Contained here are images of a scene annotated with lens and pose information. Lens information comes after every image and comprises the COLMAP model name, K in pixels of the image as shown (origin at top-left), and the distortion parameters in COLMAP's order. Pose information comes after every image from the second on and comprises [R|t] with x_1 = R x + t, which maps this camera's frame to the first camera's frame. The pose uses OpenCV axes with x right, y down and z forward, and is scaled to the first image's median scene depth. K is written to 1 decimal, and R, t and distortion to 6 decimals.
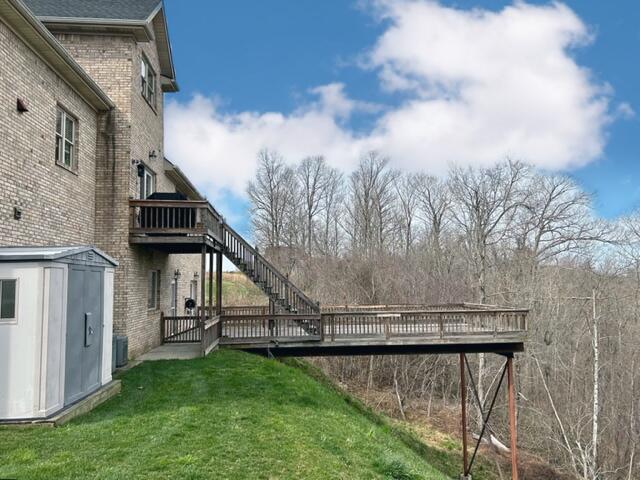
lens RADIAL K [[507.1, 0, 320.7], [0, 507.1, 240.5], [0, 0, 1]] dist [-0.003024, -0.006648]
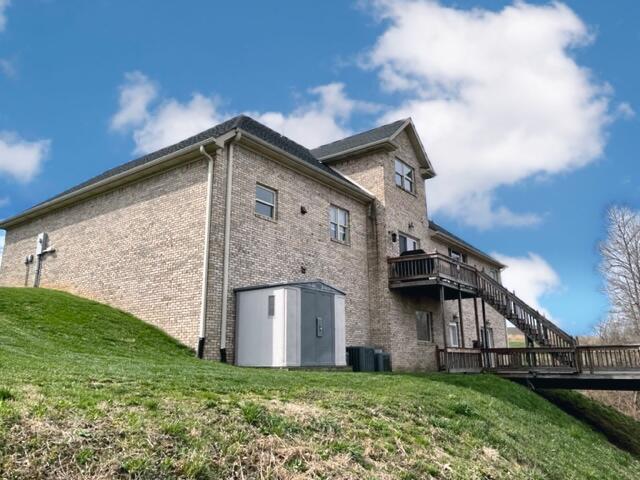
lens RADIAL K [[472.6, 0, 320.6], [0, 472.6, 240.2], [0, 0, 1]] dist [-0.001113, -0.003500]
pose [[0.740525, -0.153387, -0.654290, 0.370204], [0.050772, 0.983591, -0.173121, 0.091556], [0.670109, 0.094981, 0.736161, -0.126440]]
